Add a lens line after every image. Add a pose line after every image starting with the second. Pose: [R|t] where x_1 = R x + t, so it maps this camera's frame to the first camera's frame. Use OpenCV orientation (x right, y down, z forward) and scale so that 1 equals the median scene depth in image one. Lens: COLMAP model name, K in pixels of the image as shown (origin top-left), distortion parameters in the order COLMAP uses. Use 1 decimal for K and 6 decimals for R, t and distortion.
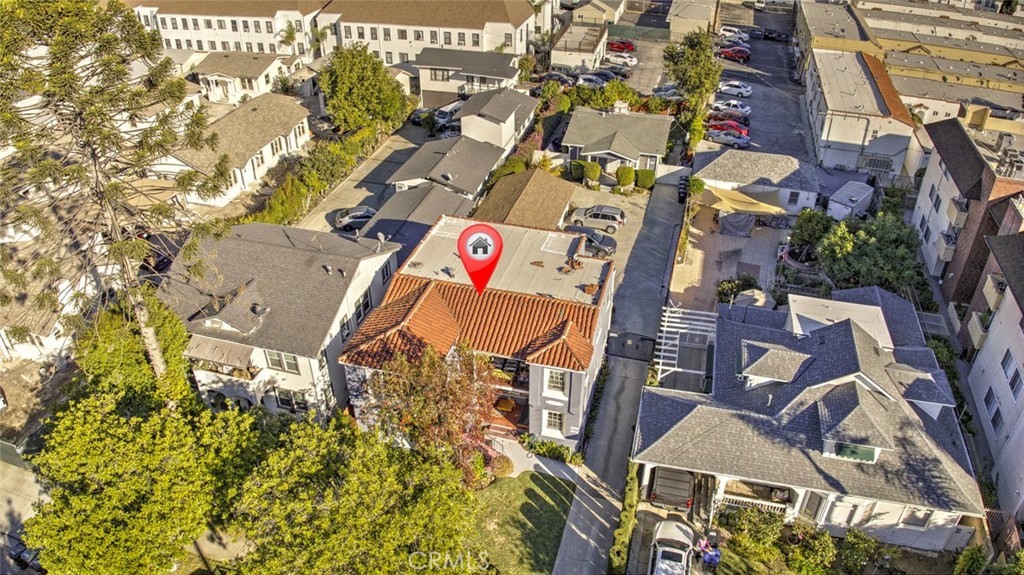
lens RADIAL K [[731.2, 0, 511.9], [0, 731.2, 270.0], [0, 0, 1]] dist [-0.096589, -0.009113]
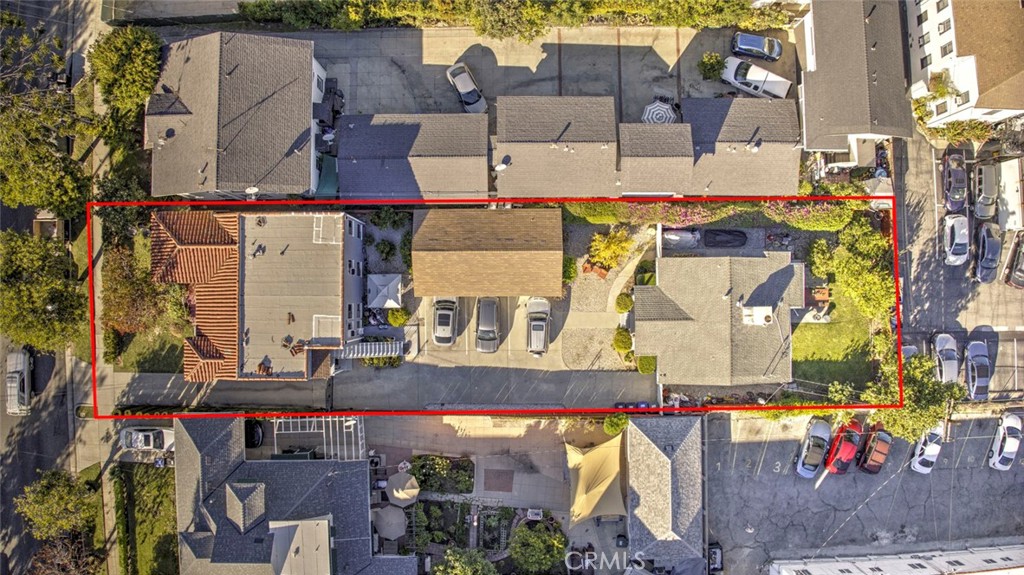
lens RADIAL K [[731.2, 0, 511.9], [0, 731.2, 270.0], [0, 0, 1]] dist [-0.096589, -0.009113]
pose [[0.279124, 0.959926, -0.025151, 0.063489], [-0.515898, 0.171999, 0.839206, -0.871260], [0.809901, -0.221268, 0.543232, 0.481495]]
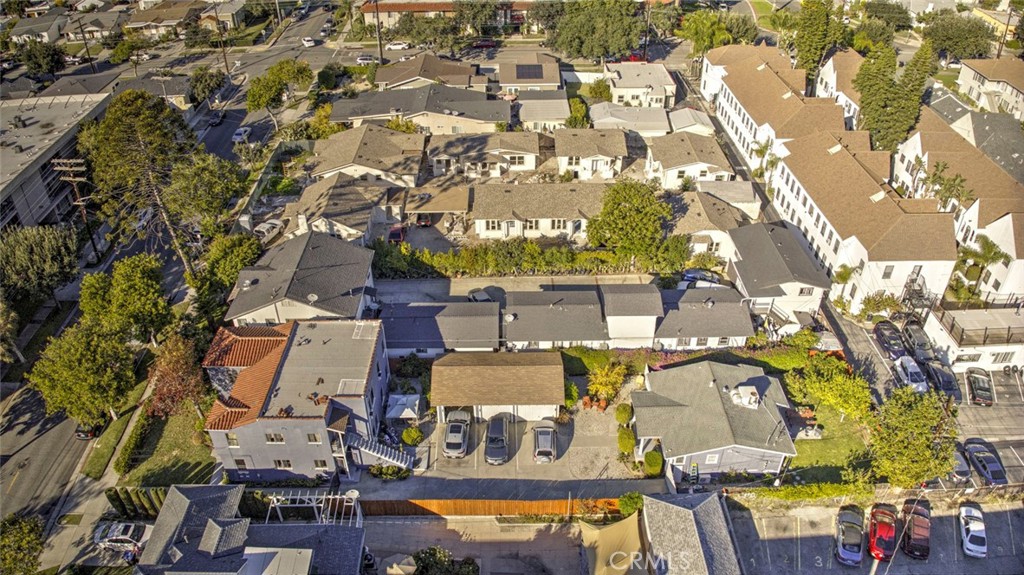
lens RADIAL K [[731.2, 0, 511.9], [0, 731.2, 270.0], [0, 0, 1]] dist [-0.096589, -0.009113]
pose [[0.280921, 0.541292, -0.792519, 0.770996], [-0.512161, 0.782912, 0.353186, -0.585521], [0.811649, 0.306680, 0.497165, 0.408701]]
